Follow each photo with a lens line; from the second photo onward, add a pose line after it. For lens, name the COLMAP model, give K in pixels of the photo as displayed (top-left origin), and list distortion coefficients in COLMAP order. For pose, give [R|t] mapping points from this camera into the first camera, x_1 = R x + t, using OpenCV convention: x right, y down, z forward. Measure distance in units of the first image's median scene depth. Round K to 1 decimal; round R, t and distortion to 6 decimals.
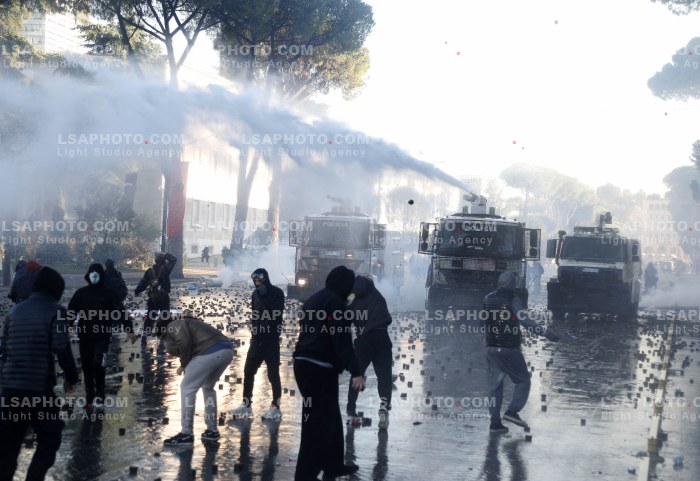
lens RADIAL K [[1812.3, 0, 350.0], [0, 1812.3, 240.5], [0, 0, 1]] dist [0.593484, -0.444264]
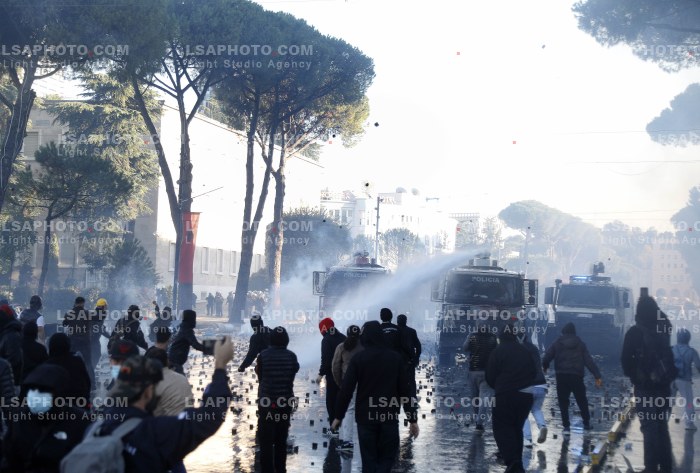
lens RADIAL K [[1376.9, 0, 350.0], [0, 1376.9, 236.5], [0, 0, 1]] dist [0.408244, 0.154060]
pose [[0.999580, -0.007323, -0.028040, 0.019547], [0.006148, 0.999108, -0.041787, 0.004137], [0.028321, 0.041597, 0.998733, 0.217545]]
